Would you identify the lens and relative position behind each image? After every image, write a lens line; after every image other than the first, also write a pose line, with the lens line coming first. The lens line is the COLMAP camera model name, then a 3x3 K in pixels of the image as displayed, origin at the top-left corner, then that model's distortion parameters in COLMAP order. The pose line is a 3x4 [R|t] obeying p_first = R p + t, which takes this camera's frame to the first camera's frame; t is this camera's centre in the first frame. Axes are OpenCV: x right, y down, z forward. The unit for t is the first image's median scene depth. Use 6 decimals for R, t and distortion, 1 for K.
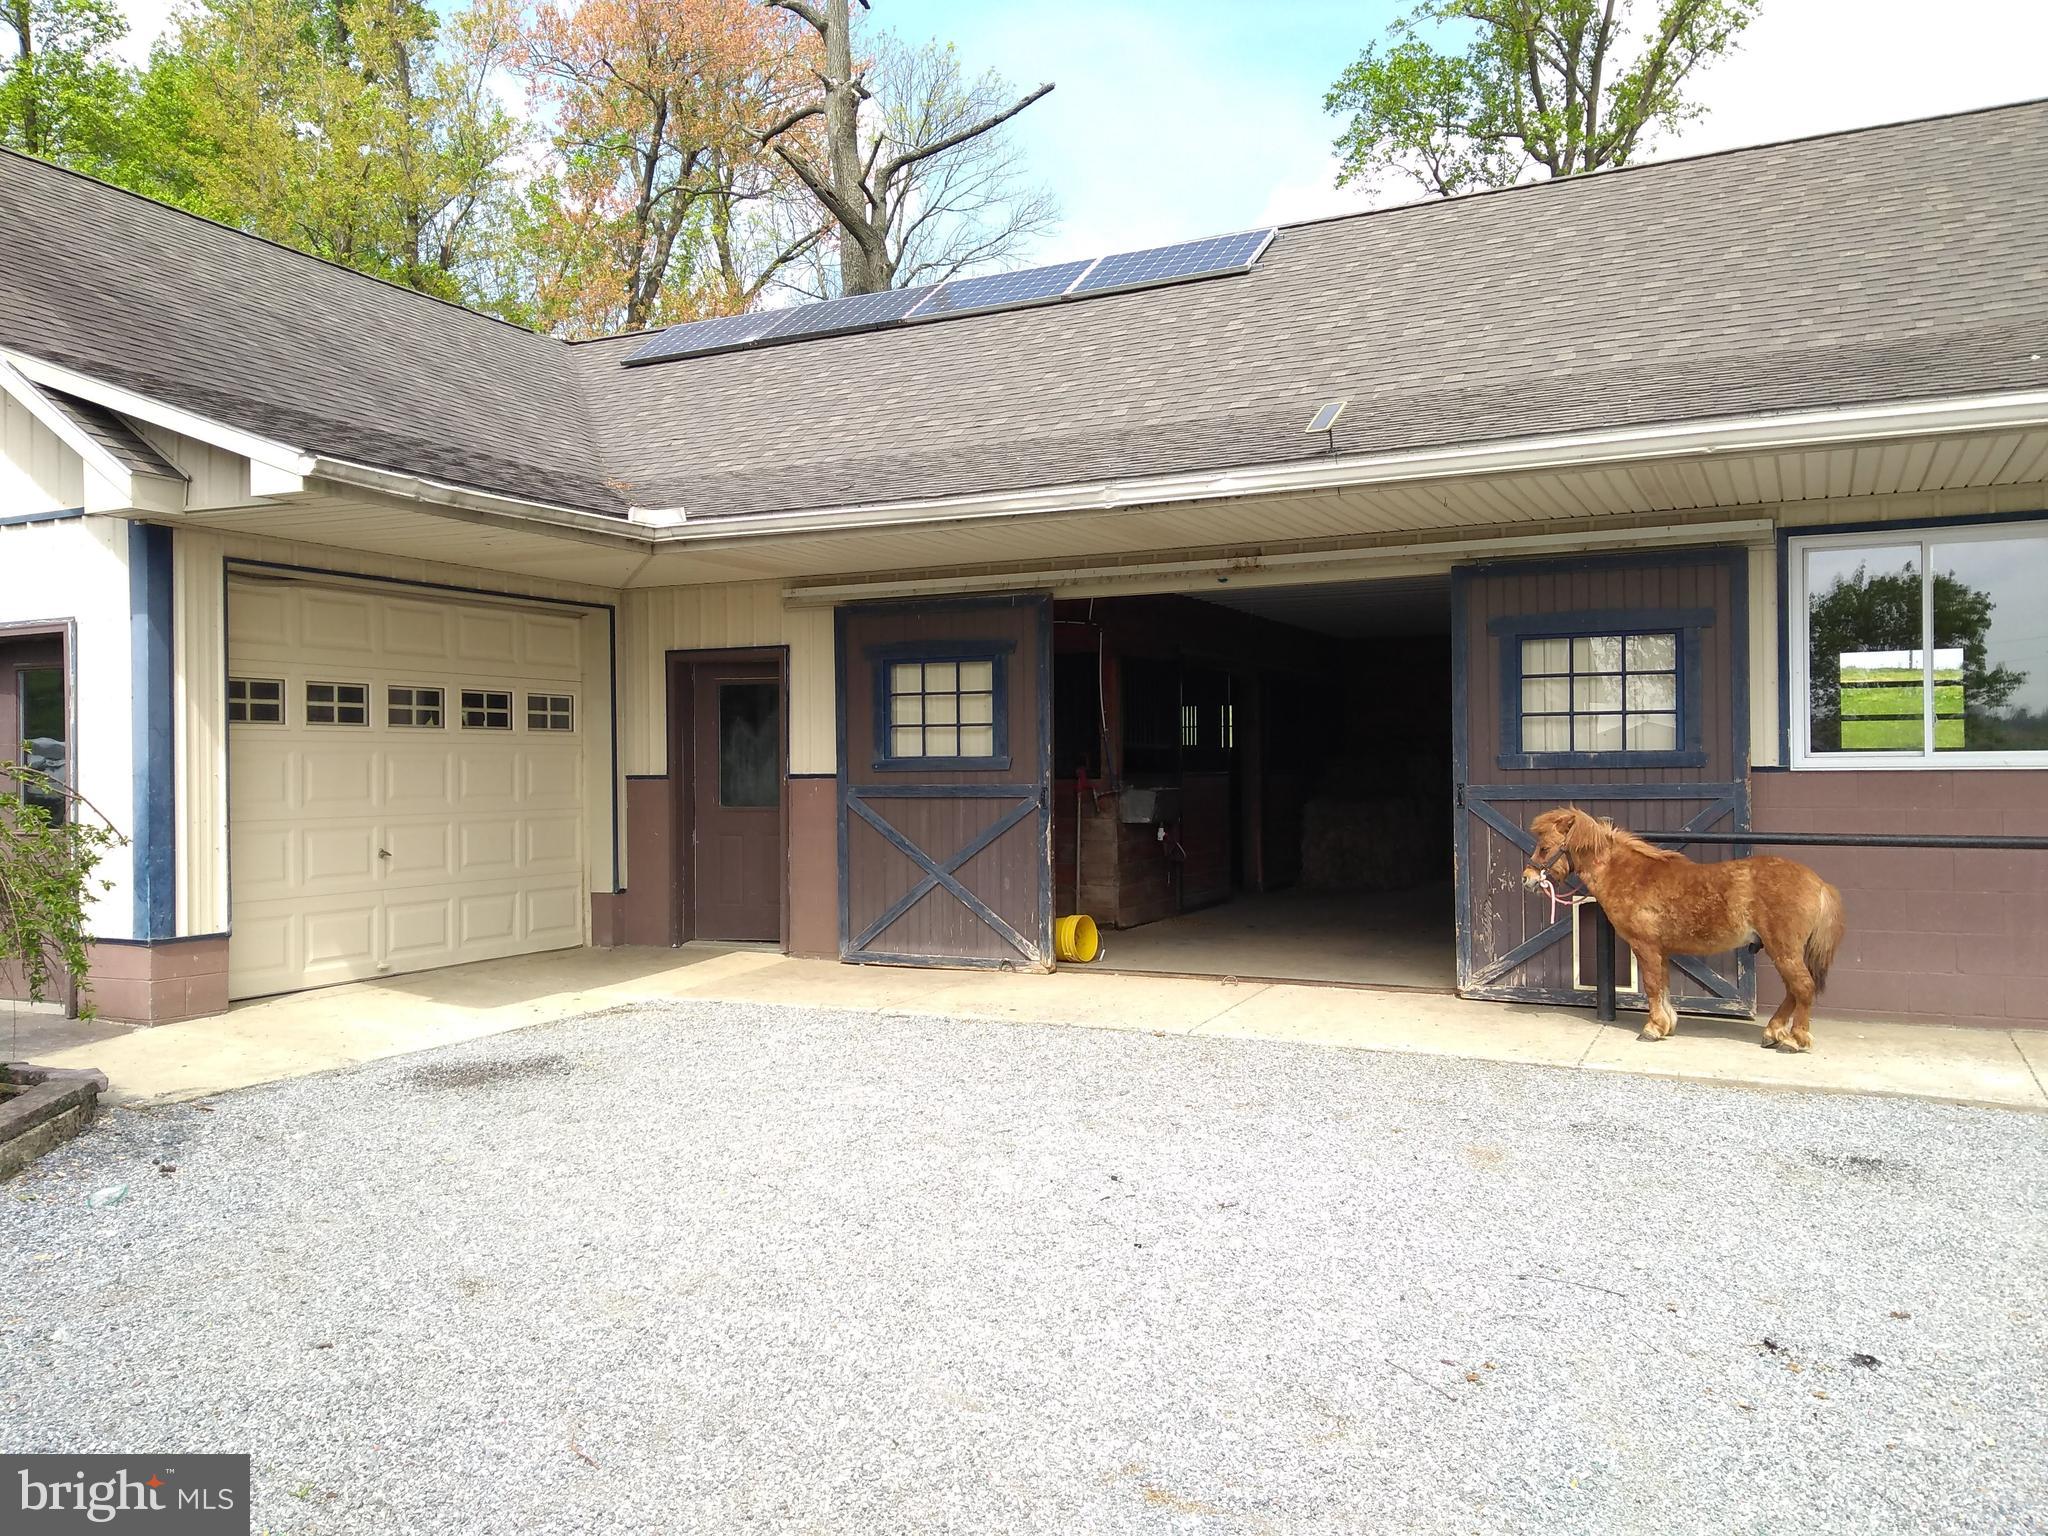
lens RADIAL K [[1577.7, 0, 1026.0], [0, 1577.7, 771.6], [0, 0, 1]] dist [0.094346, -0.116974]
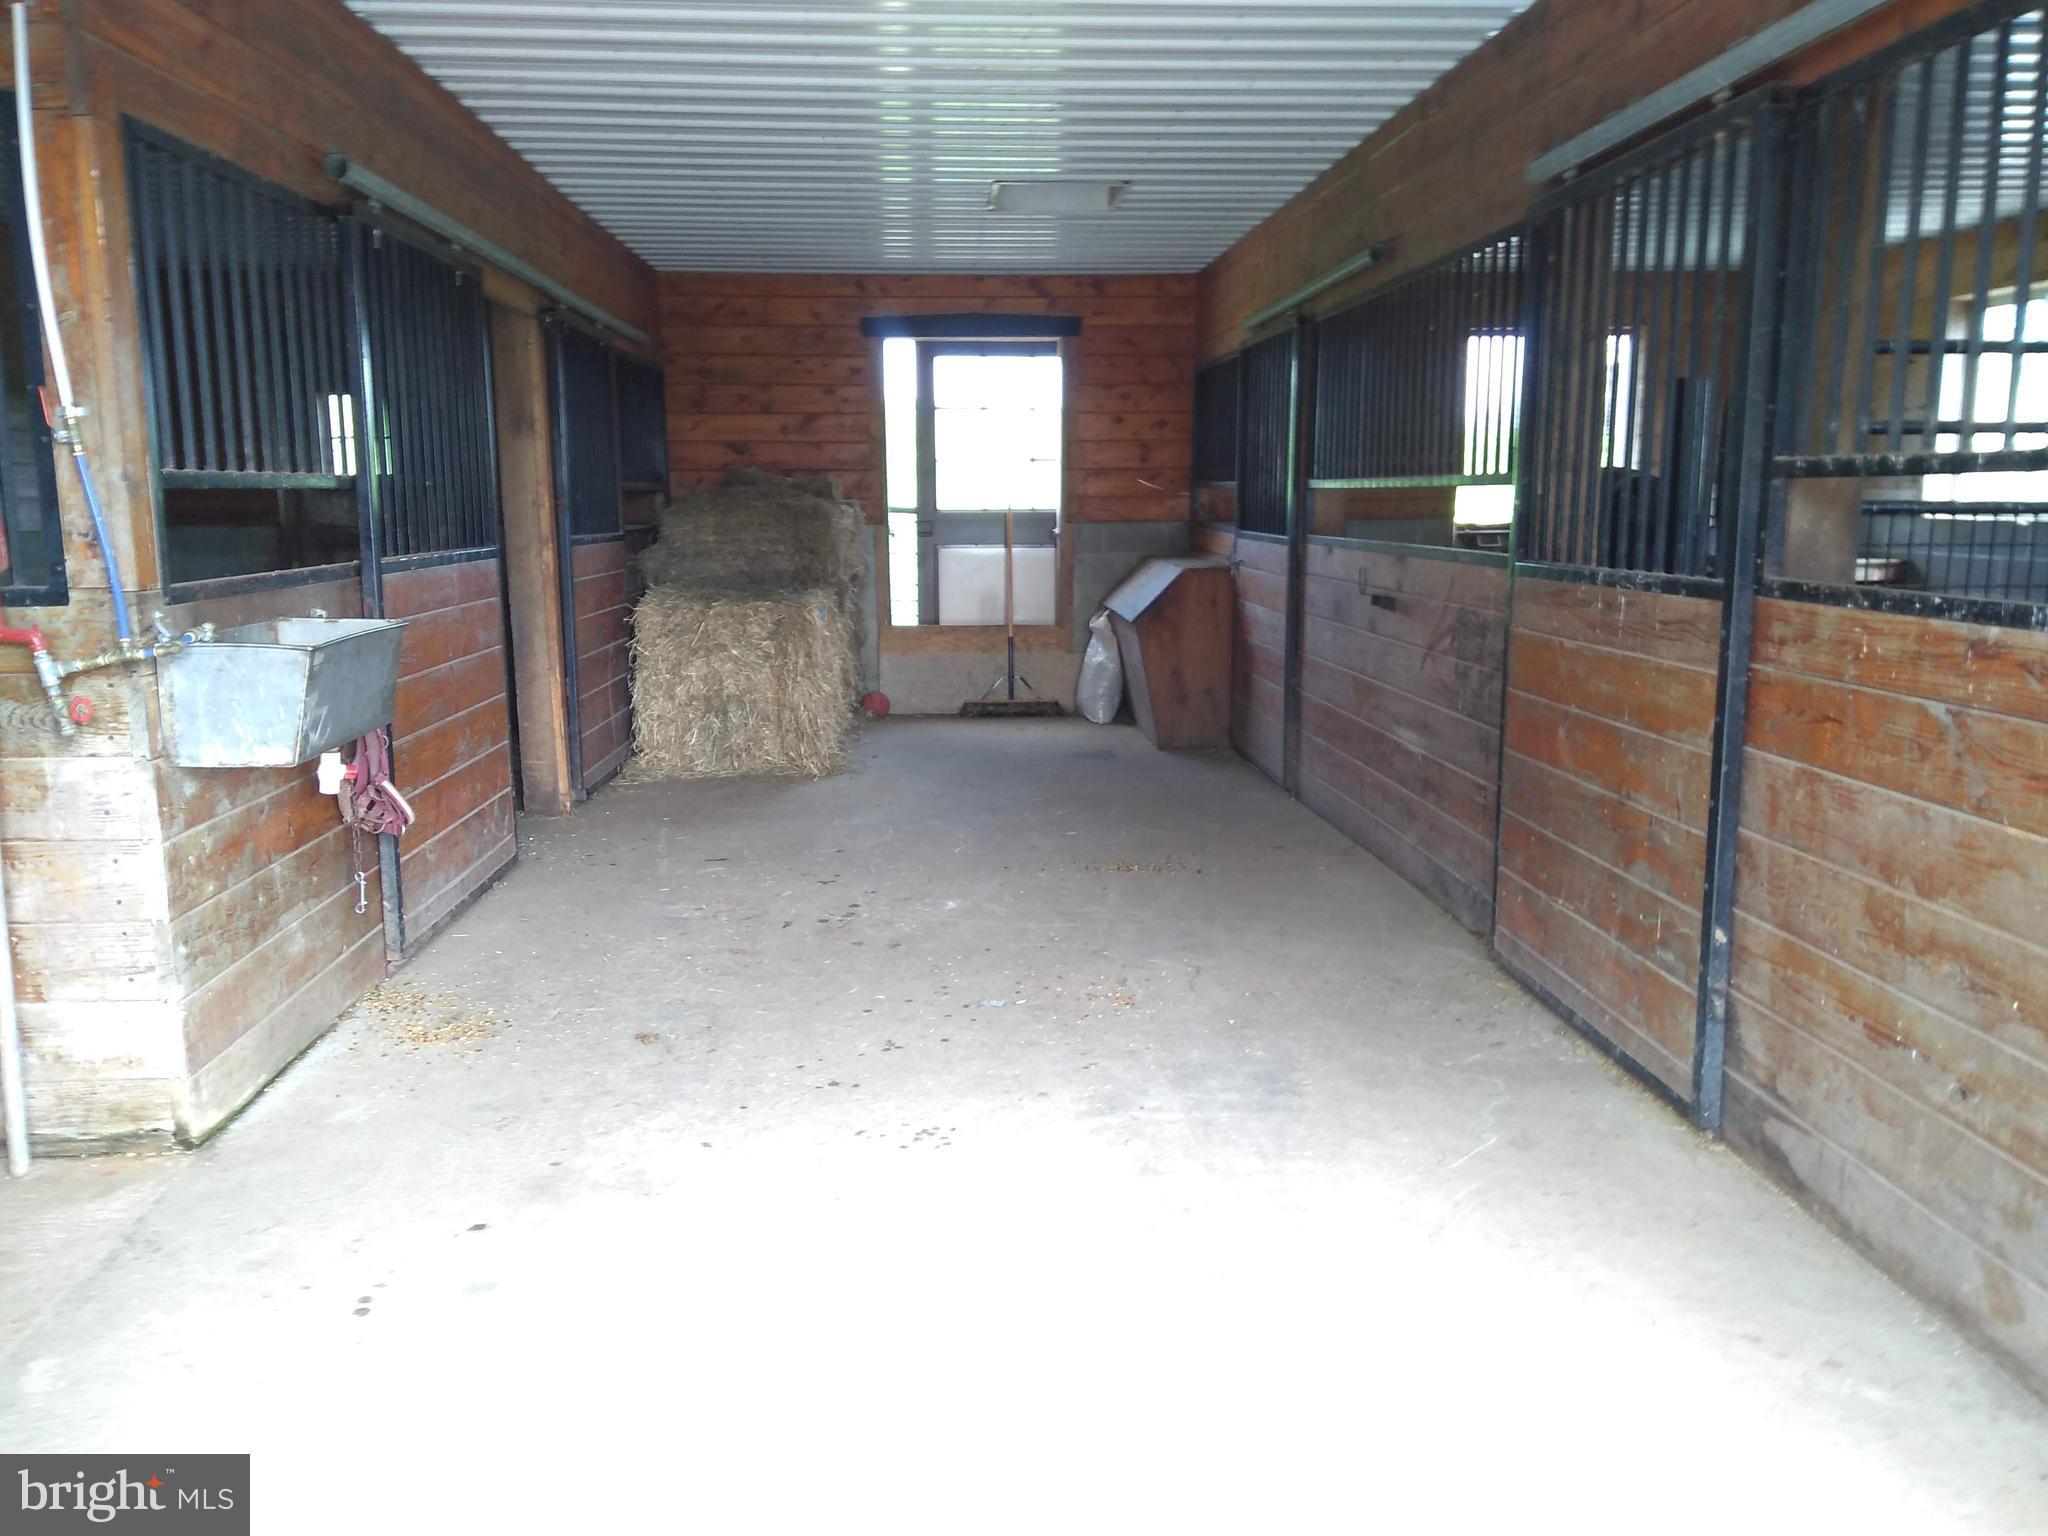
lens RADIAL K [[1625.5, 0, 1024.0], [0, 1625.5, 768.0], [0, 0, 1]] dist [0.082824, -0.100586]
pose [[0.872846, -0.072948, 0.482513, 0.062090], [-0.004251, 0.987590, 0.156998, -0.014429], [-0.487977, -0.139086, 0.861704, 0.833053]]
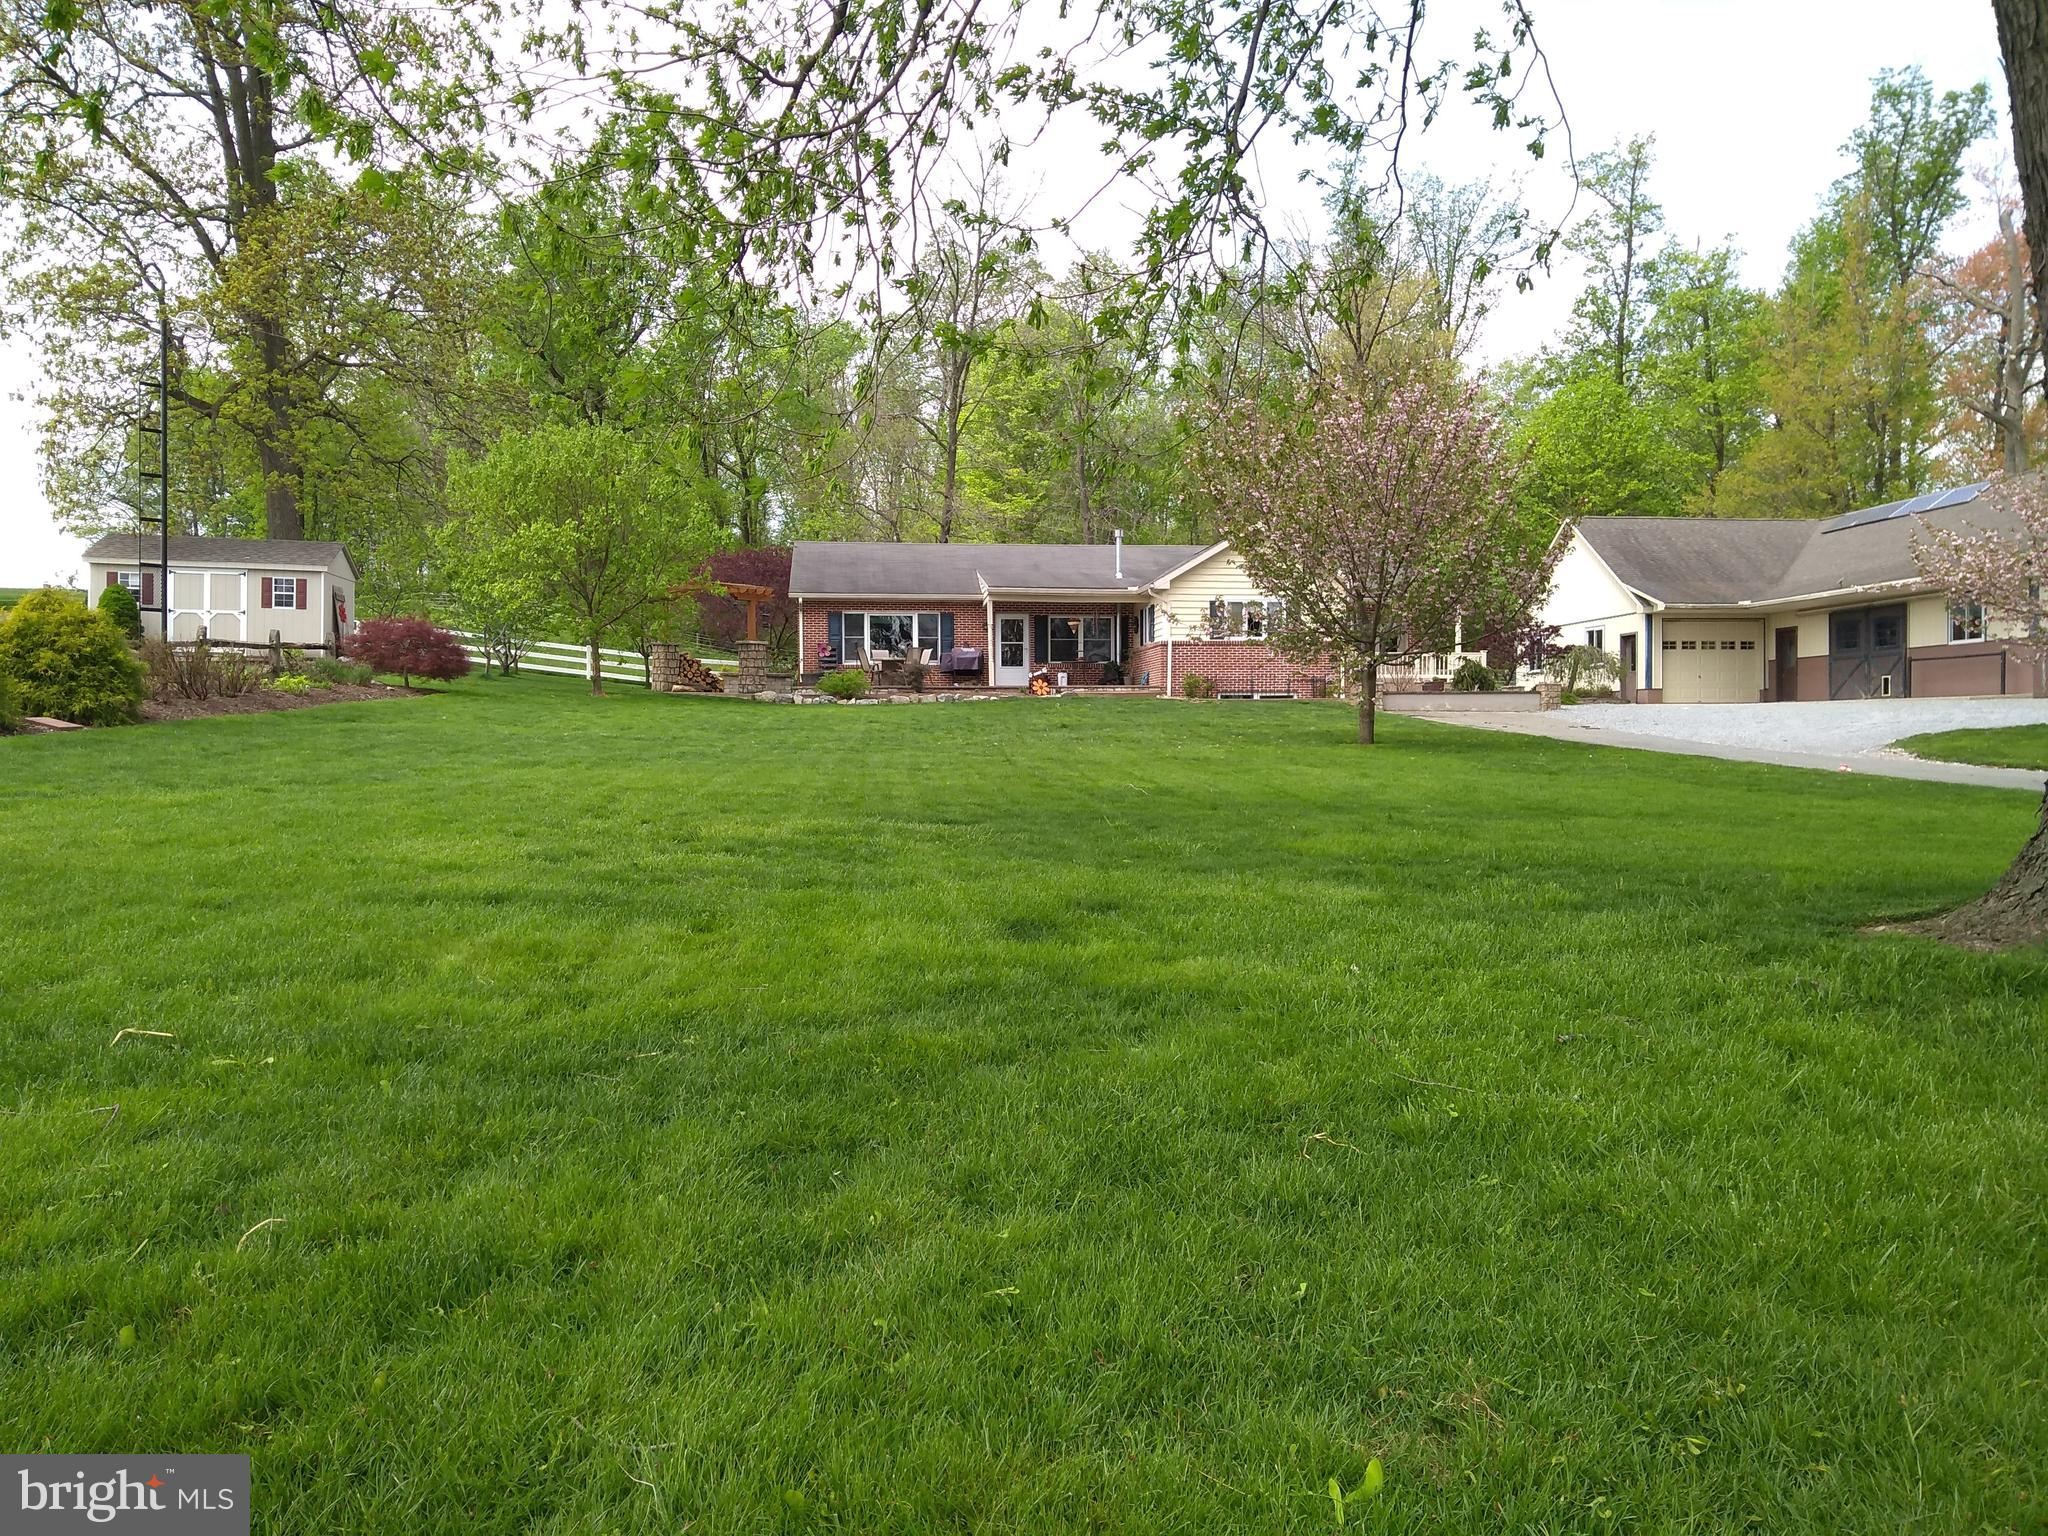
lens RADIAL K [[1581.9, 0, 1024.0], [0, 1581.9, 768.0], [0, 0, 1]] dist [0.084647, -0.102530]
pose [[0.537427, 0.022182, -0.843018, 2.488240], [-0.004135, 0.999711, 0.023668, 0.215008], [0.843300, -0.009234, 0.537364, -3.179061]]
